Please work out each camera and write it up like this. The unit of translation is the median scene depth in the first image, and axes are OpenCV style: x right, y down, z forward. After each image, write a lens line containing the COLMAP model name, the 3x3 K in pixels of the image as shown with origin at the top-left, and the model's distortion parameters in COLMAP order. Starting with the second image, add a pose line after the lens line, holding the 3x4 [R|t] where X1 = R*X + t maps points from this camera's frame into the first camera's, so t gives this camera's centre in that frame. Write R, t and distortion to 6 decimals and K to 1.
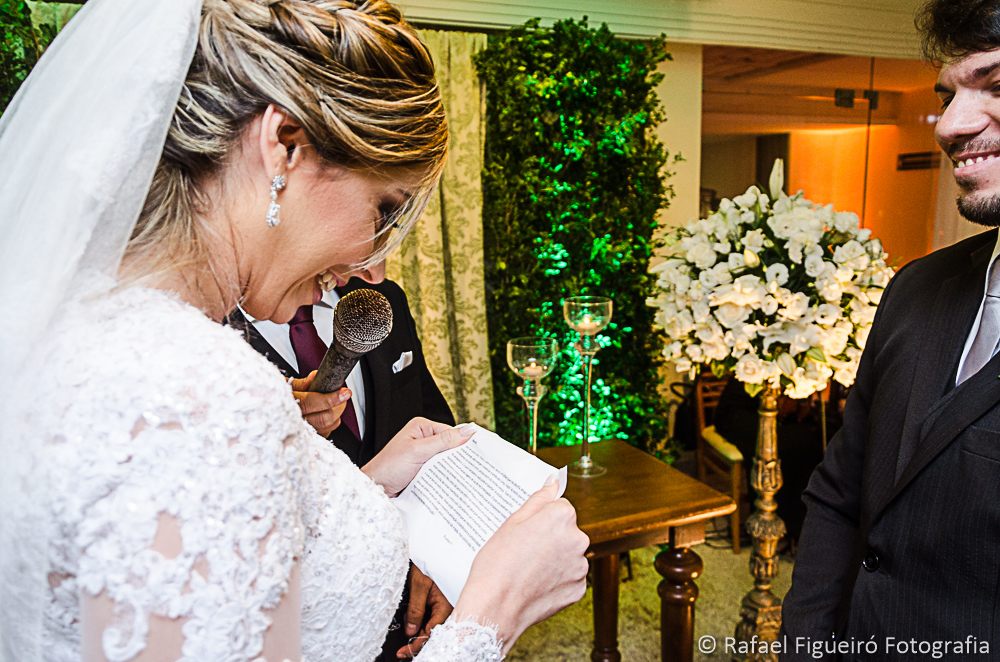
lens RADIAL K [[744.1, 0, 500.0], [0, 744.1, 331.0], [0, 0, 1]] dist [0.056344, 0.000027]
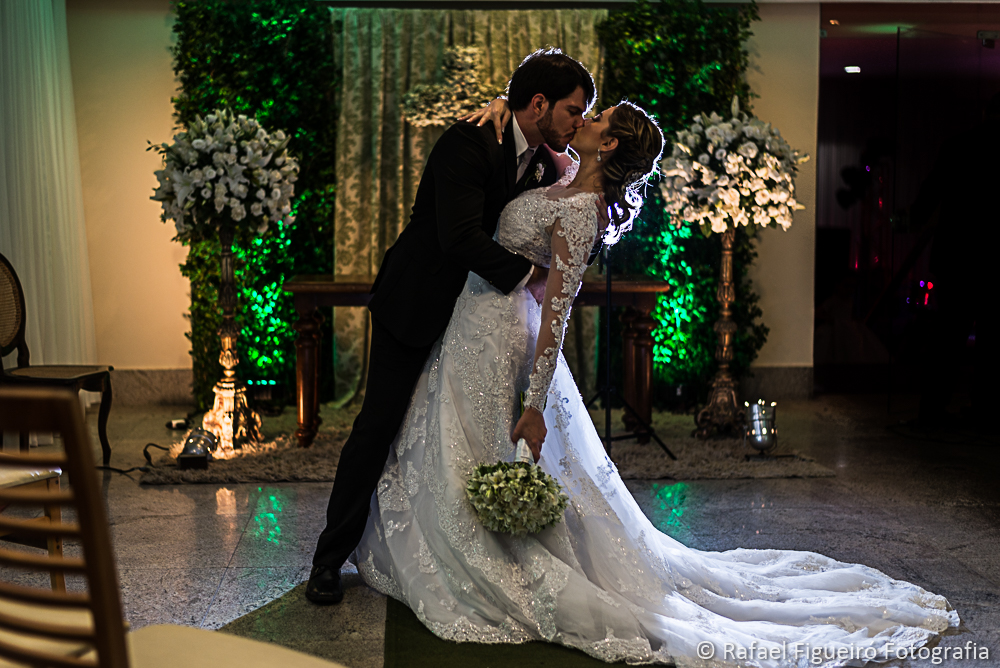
lens RADIAL K [[1229.2, 0, 500.0], [0, 1229.2, 334.0], [0, 0, 1]] dist [-0.004147, 0.002425]
pose [[0.947487, 0.057890, -0.314511, 0.561748], [-0.069097, 0.997307, -0.024593, 0.291191], [0.312240, 0.045033, 0.948935, -1.255206]]
